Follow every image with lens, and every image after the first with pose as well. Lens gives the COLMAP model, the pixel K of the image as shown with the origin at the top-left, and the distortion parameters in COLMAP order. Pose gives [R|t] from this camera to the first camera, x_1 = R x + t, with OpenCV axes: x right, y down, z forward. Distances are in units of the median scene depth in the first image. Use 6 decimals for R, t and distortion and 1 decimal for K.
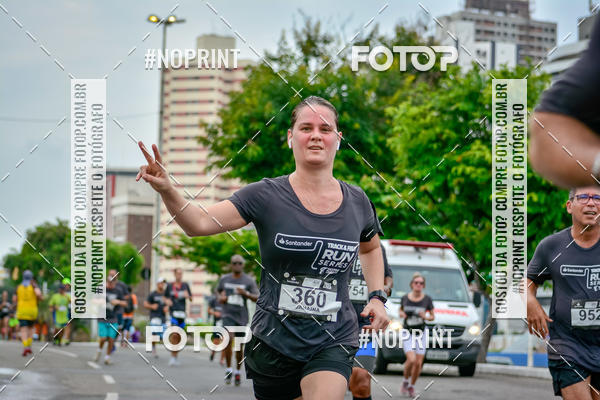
lens RADIAL K [[2227.1, 0, 333.2], [0, 2227.1, 230.3], [0, 0, 1]] dist [0.071485, 0.000000]
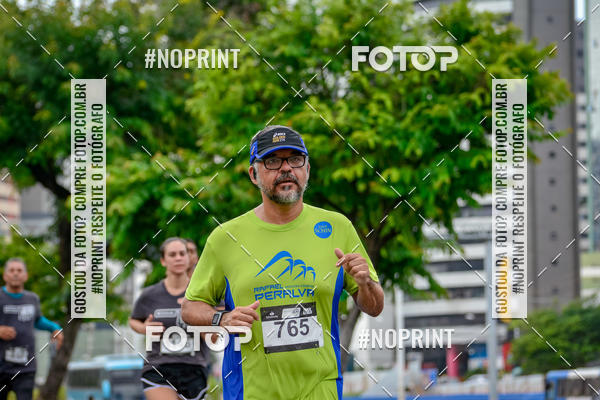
lens RADIAL K [[2227.1, 0, 335.7], [0, 2227.1, 209.5], [0, 0, 1]] dist [0.071485, 0.000000]
pose [[0.993962, -0.041569, 0.101542, -0.002105], [0.041858, 0.999123, -0.000722, -0.003891], [-0.101423, 0.004968, 0.994831, 0.289999]]
